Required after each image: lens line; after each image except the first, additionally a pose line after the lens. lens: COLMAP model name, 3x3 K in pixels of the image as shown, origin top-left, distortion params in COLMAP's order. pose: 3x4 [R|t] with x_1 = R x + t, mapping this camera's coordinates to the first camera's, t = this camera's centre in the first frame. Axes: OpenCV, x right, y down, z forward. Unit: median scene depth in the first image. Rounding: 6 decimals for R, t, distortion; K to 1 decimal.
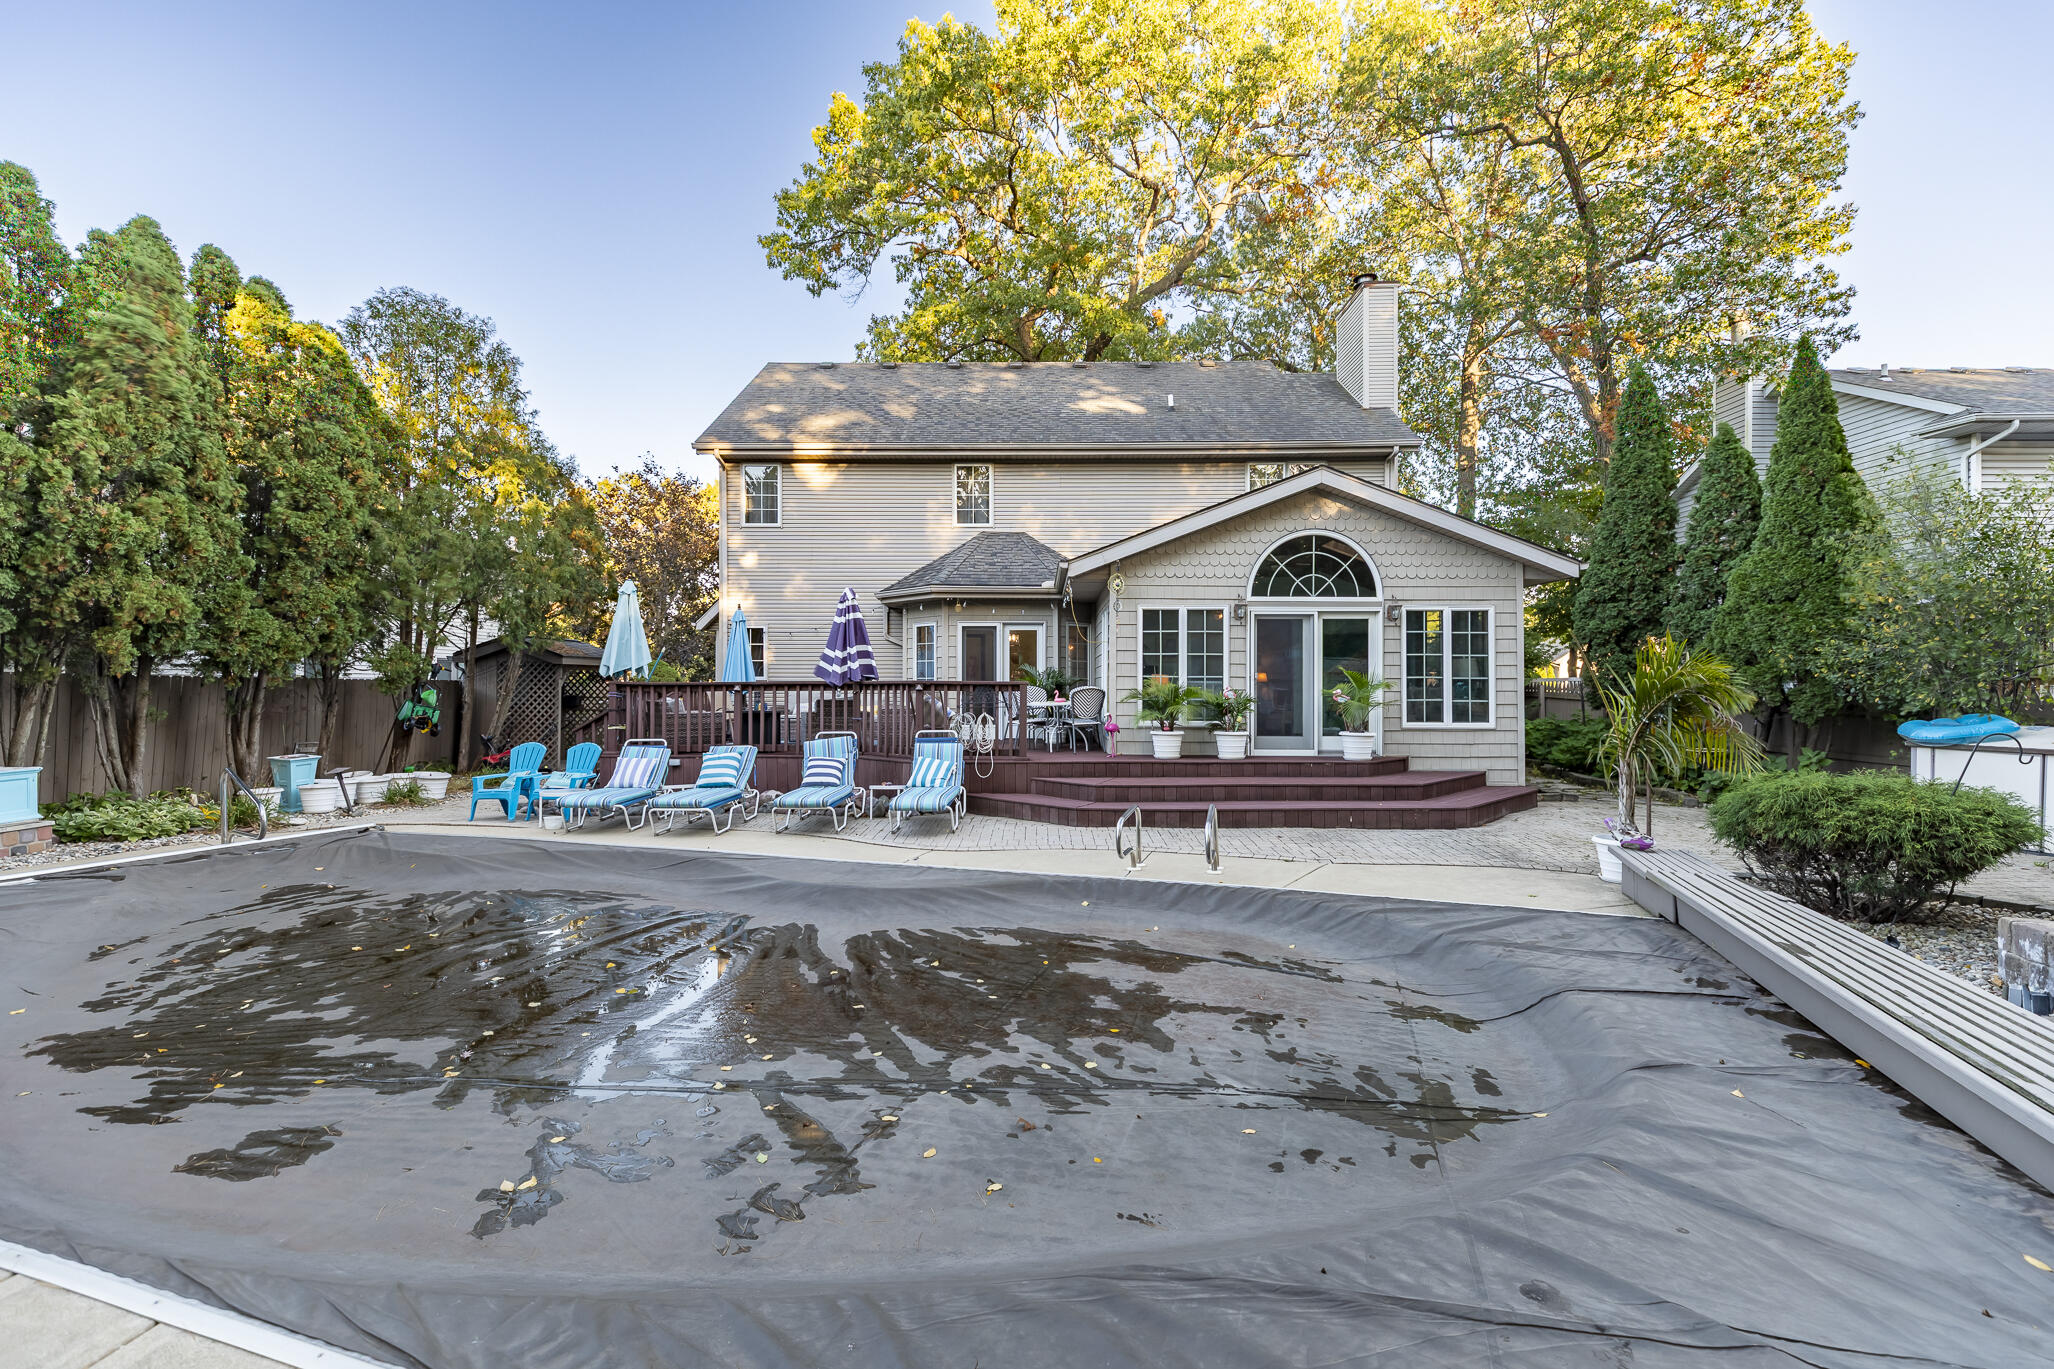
lens RADIAL K [[920.0, 0, 1020.9], [0, 920.0, 680.3], [0, 0, 1]] dist [0.000730, 0.000229]
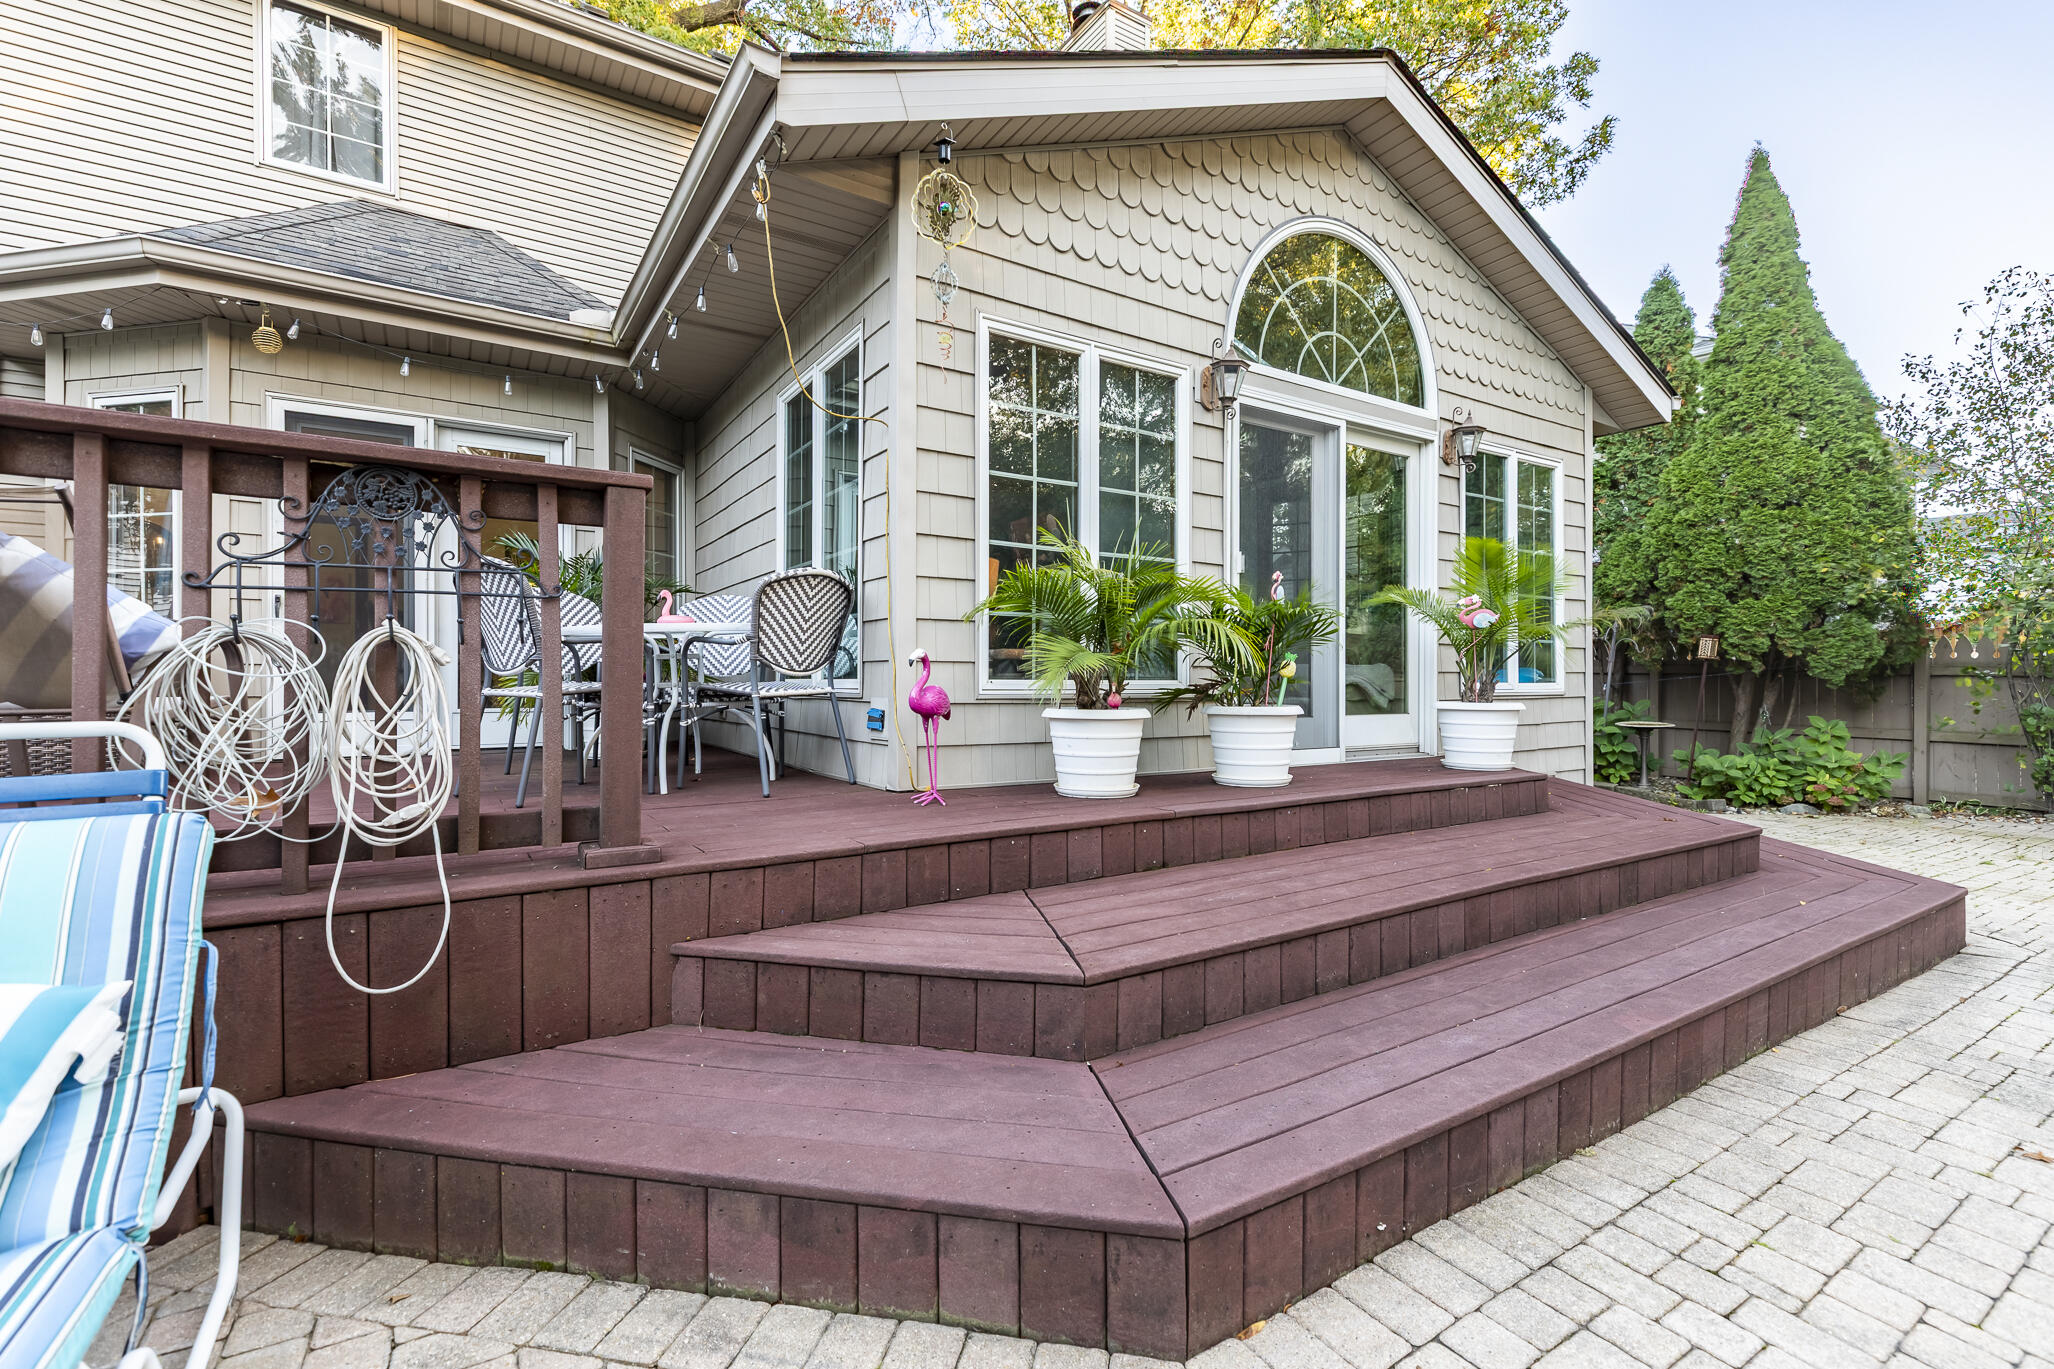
lens RADIAL K [[920.0, 0, 1023.9], [0, 920.0, 676.6], [0, 0, 1]] dist [0.000730, 0.000229]
pose [[0.833681, 0.002073, 0.552243, -0.032796], [0.004897, 0.999926, -0.011147, 0.046435], [-0.552225, 0.011998, 0.833609, 0.730879]]
